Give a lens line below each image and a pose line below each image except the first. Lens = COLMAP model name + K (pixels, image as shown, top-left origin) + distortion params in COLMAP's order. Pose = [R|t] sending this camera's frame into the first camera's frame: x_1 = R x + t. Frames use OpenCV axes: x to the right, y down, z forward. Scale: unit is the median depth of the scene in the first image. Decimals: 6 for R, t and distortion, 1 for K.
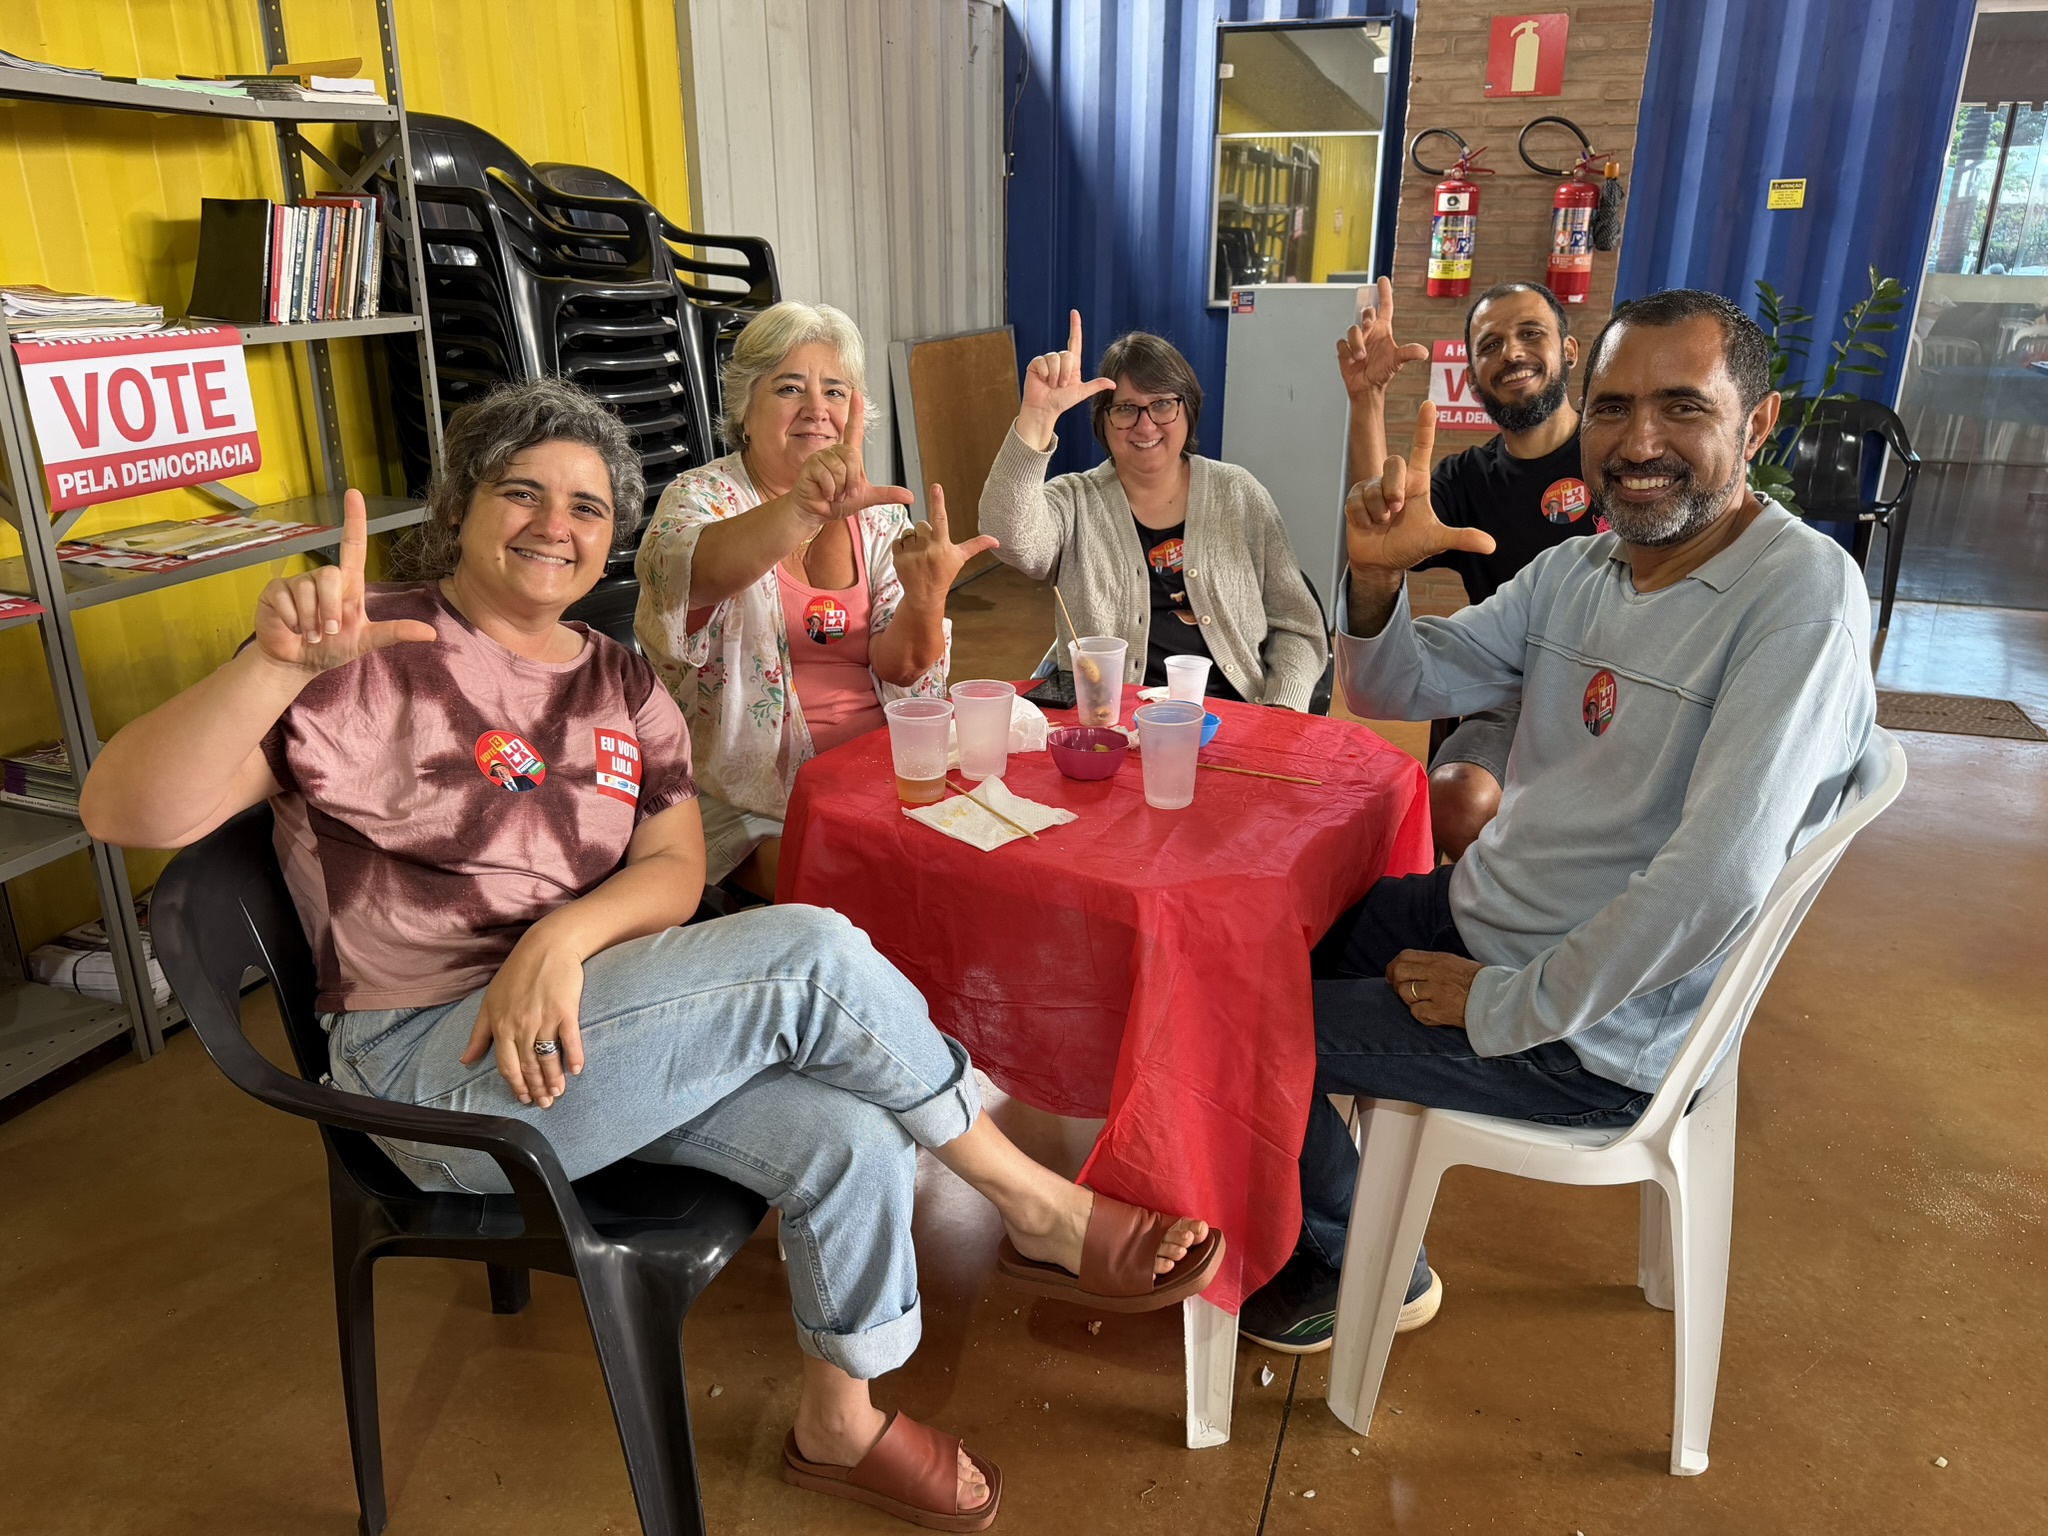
lens RADIAL K [[1436.8, 0, 1039.2], [0, 1436.8, 780.8], [0, 0, 1]] dist [0.016094, -0.029171]
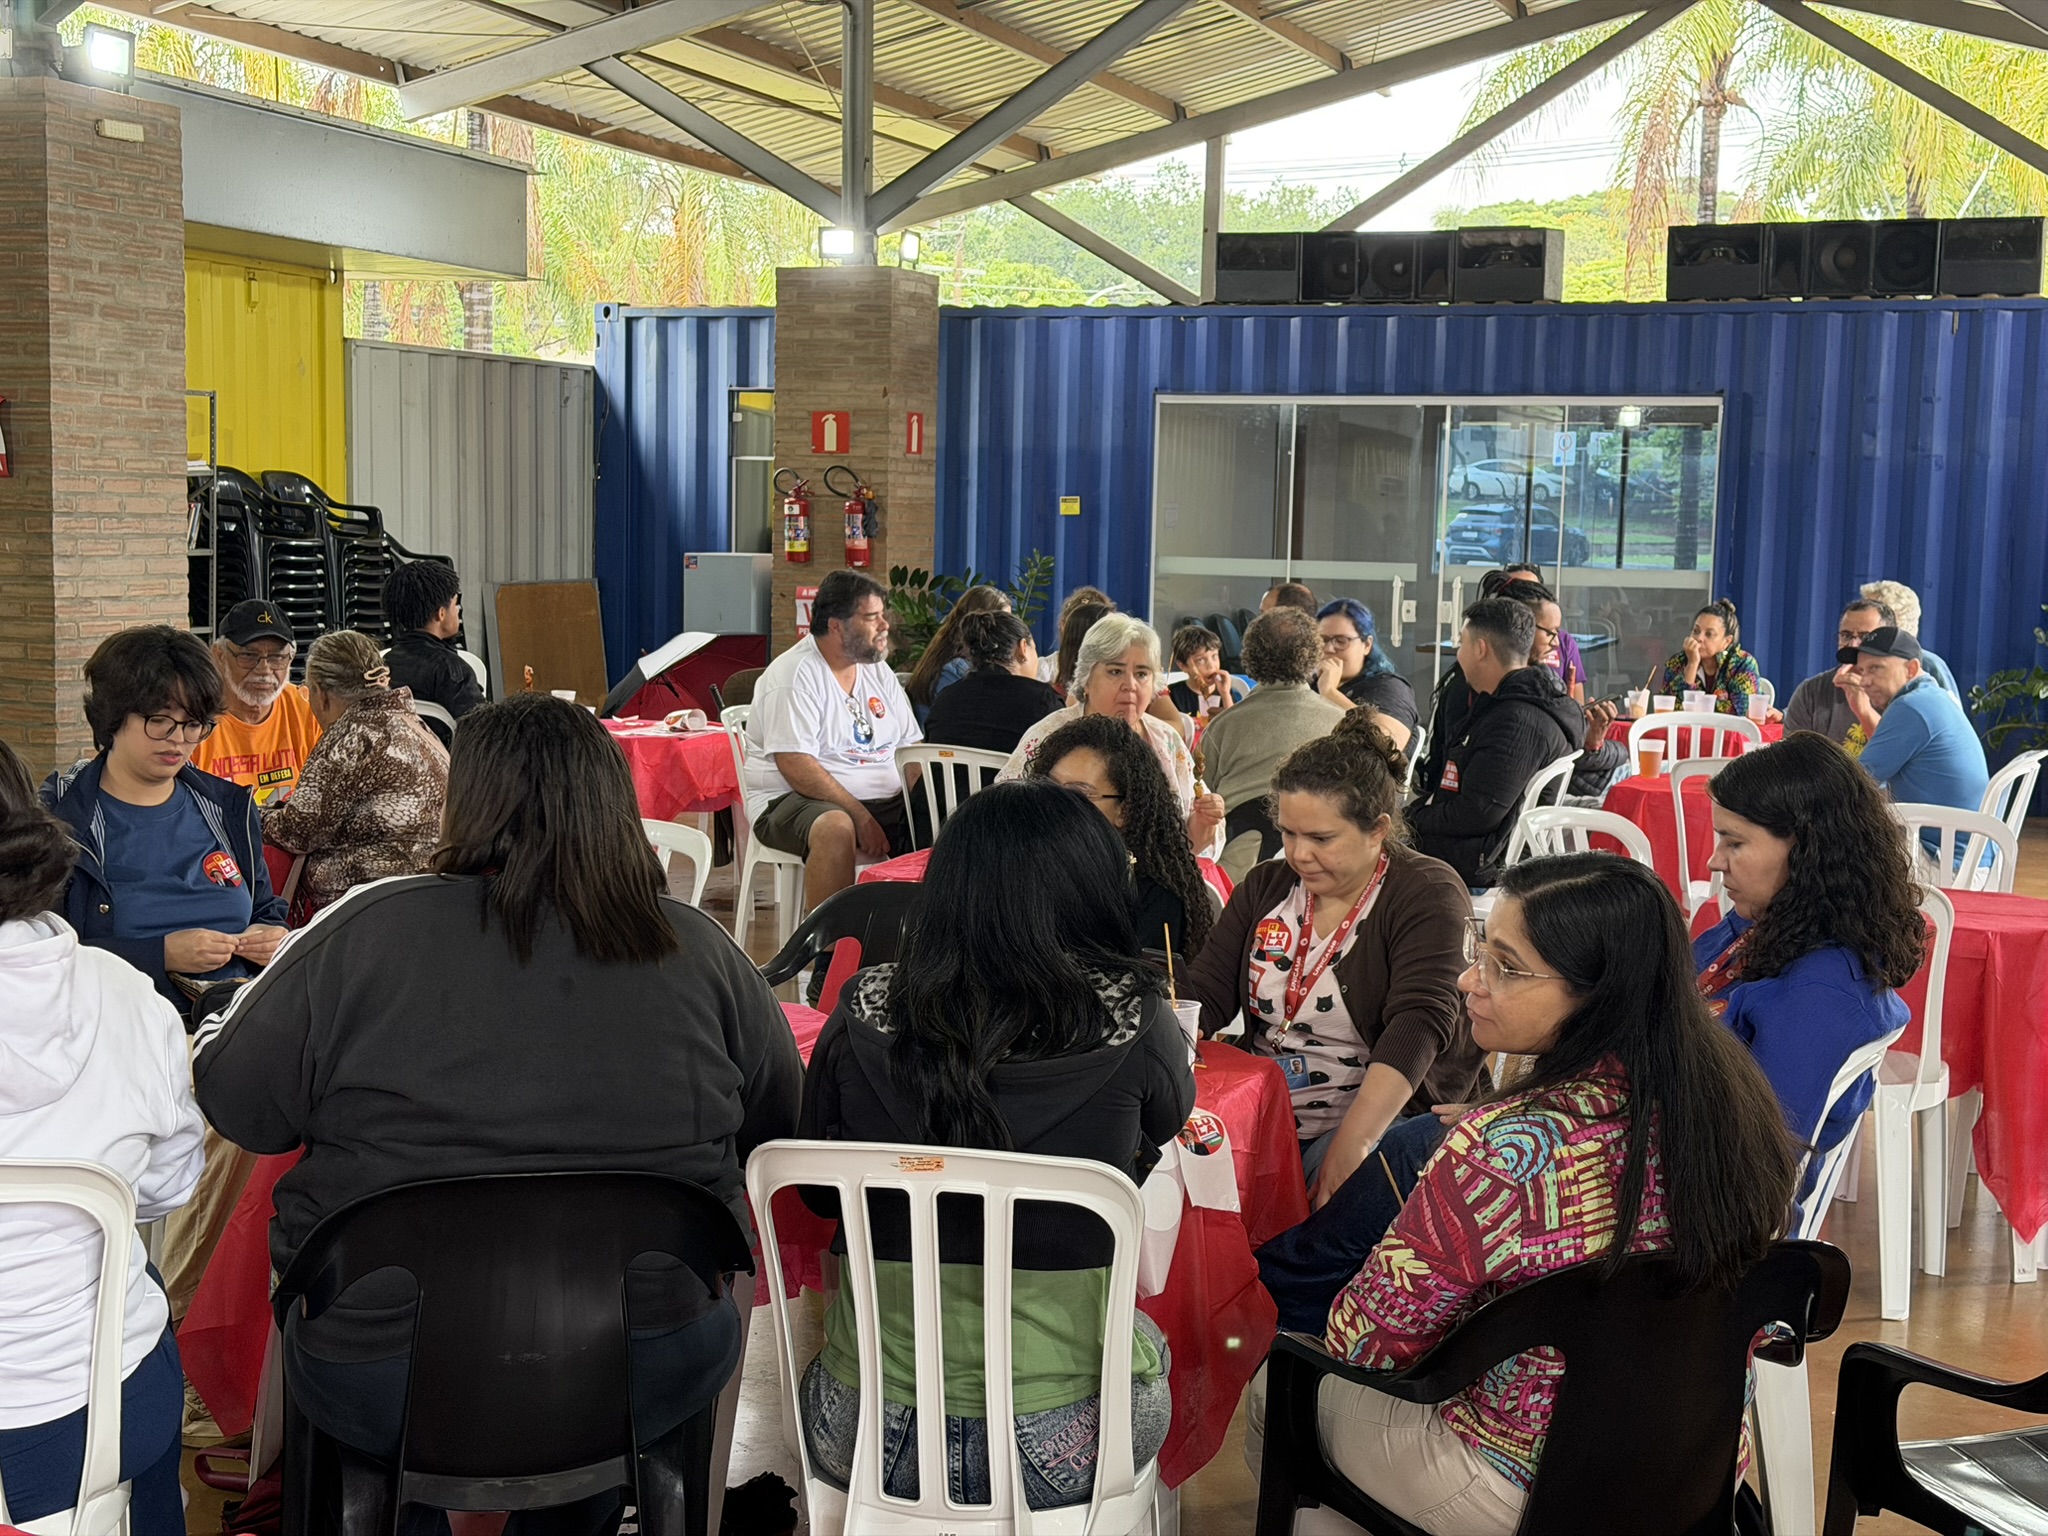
lens RADIAL K [[2843.6, 0, 1028.9], [0, 2843.6, 778.4], [0, 0, 1]] dist [0.163921, -0.107105]
pose [[0.998634, 0.025273, -0.045726, 0.756859], [-0.036207, 0.965735, -0.256993, 0.803494], [0.037665, 0.258298, 0.965331, -2.276697]]
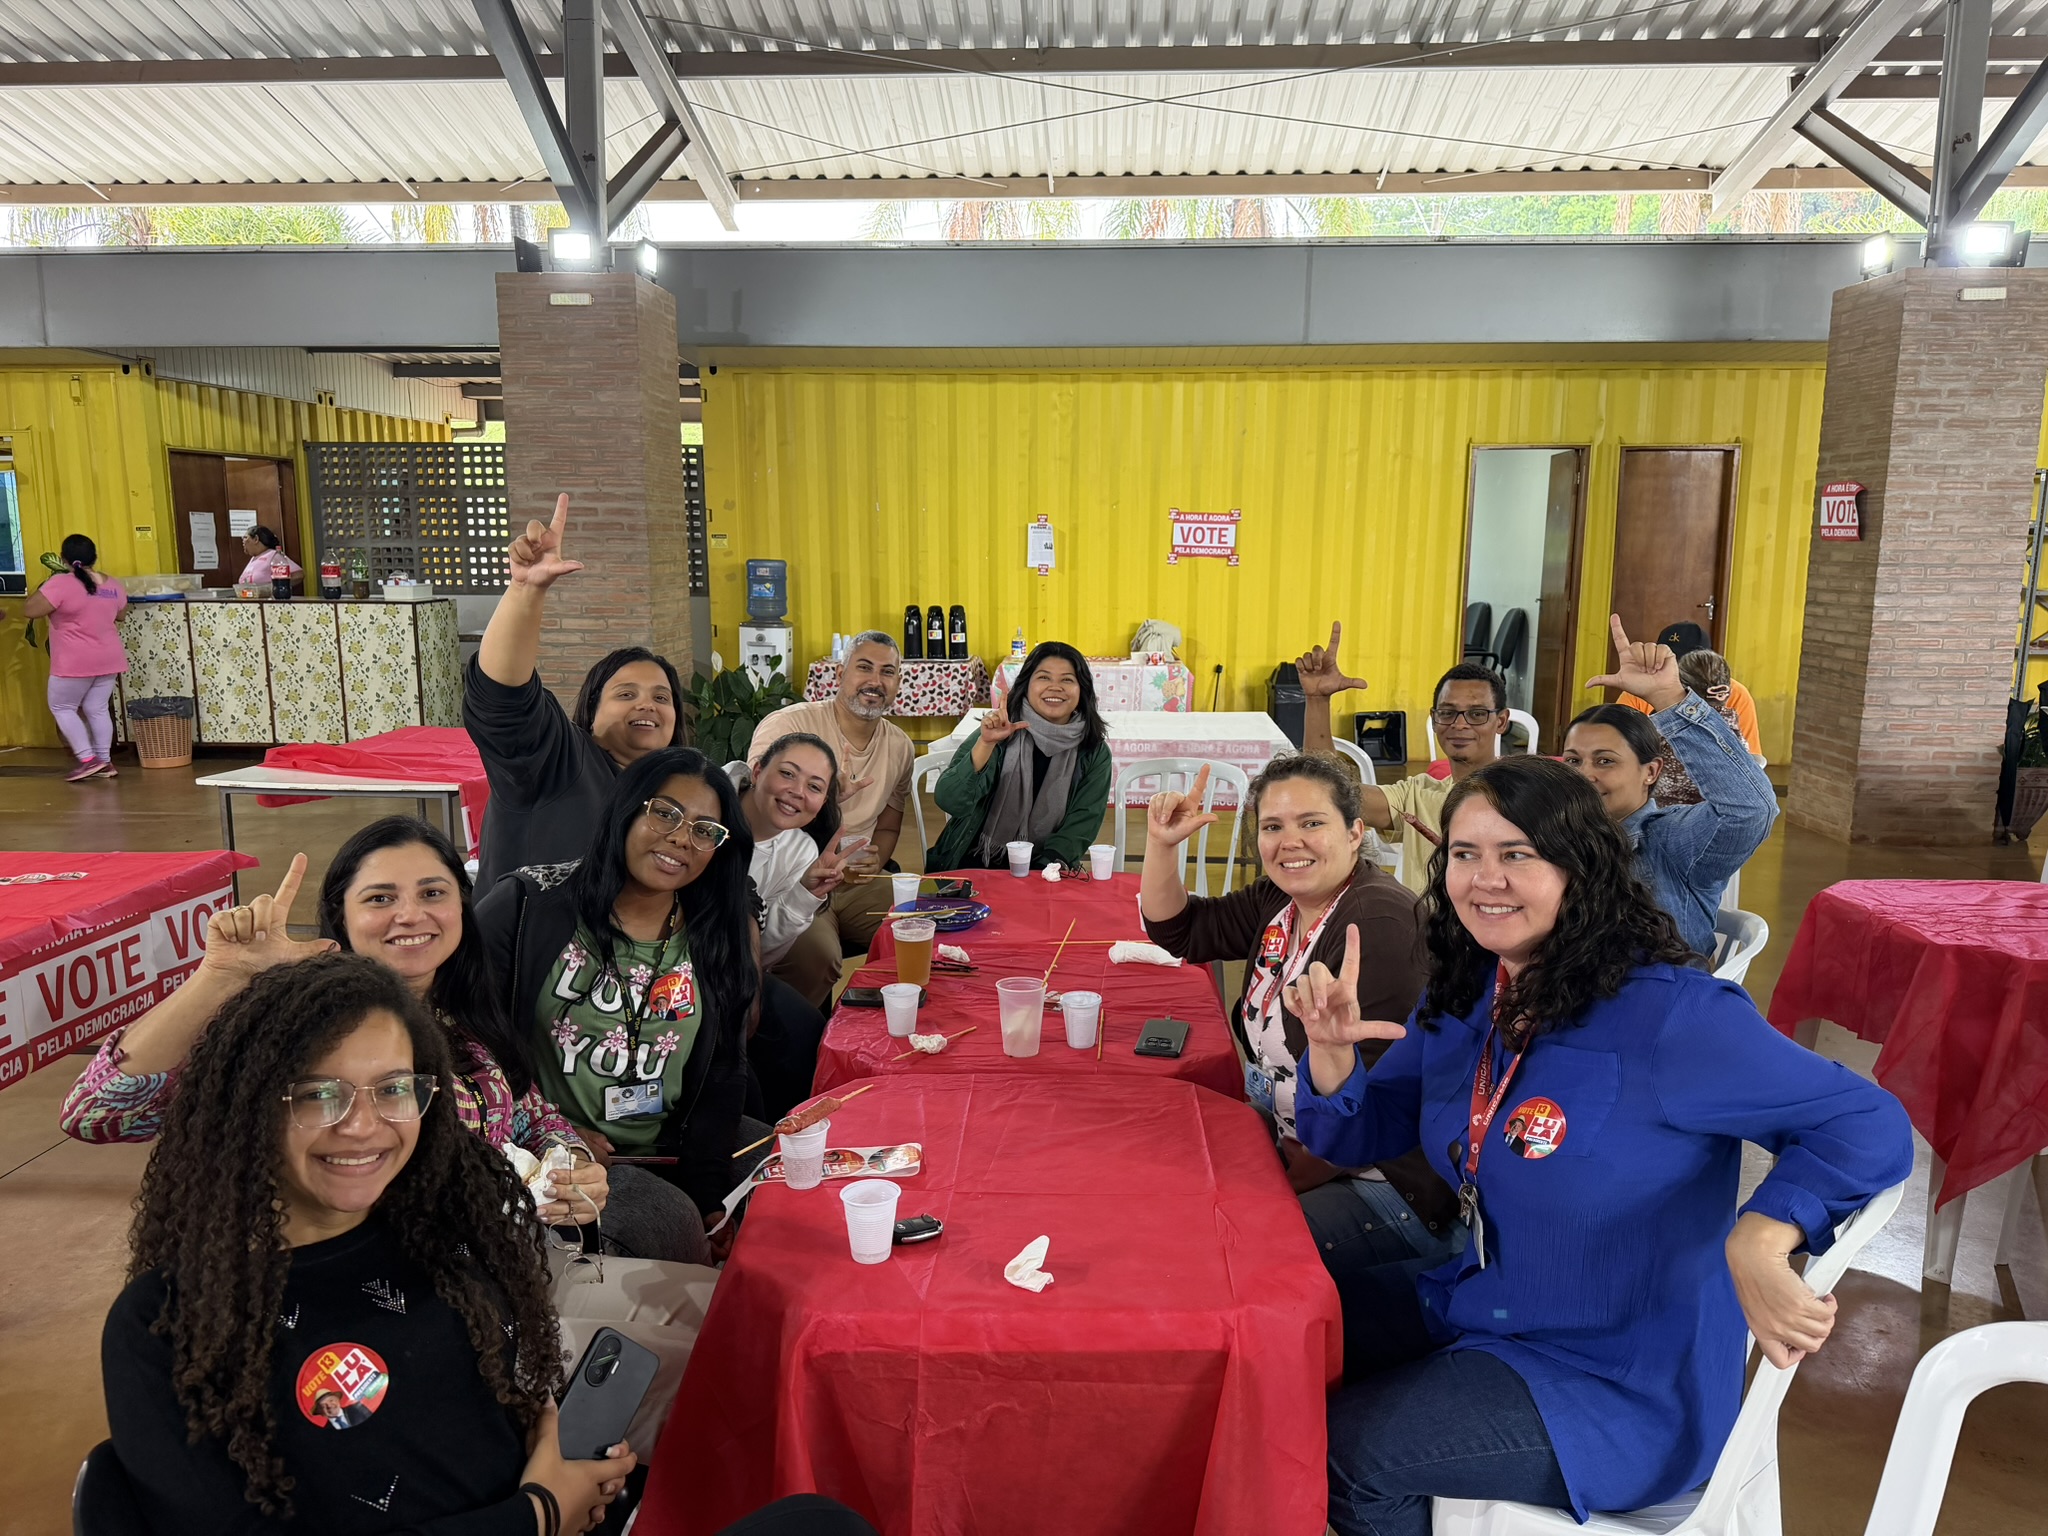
lens RADIAL K [[1436.8, 0, 1039.2], [0, 1436.8, 780.8], [0, 0, 1]] dist [0.016094, -0.029171]
pose [[0.253694, 0.154518, -0.954863, 1.225924], [-0.341614, 0.937859, 0.061005, 0.551677], [0.904953, 0.310718, 0.290715, -1.564436]]
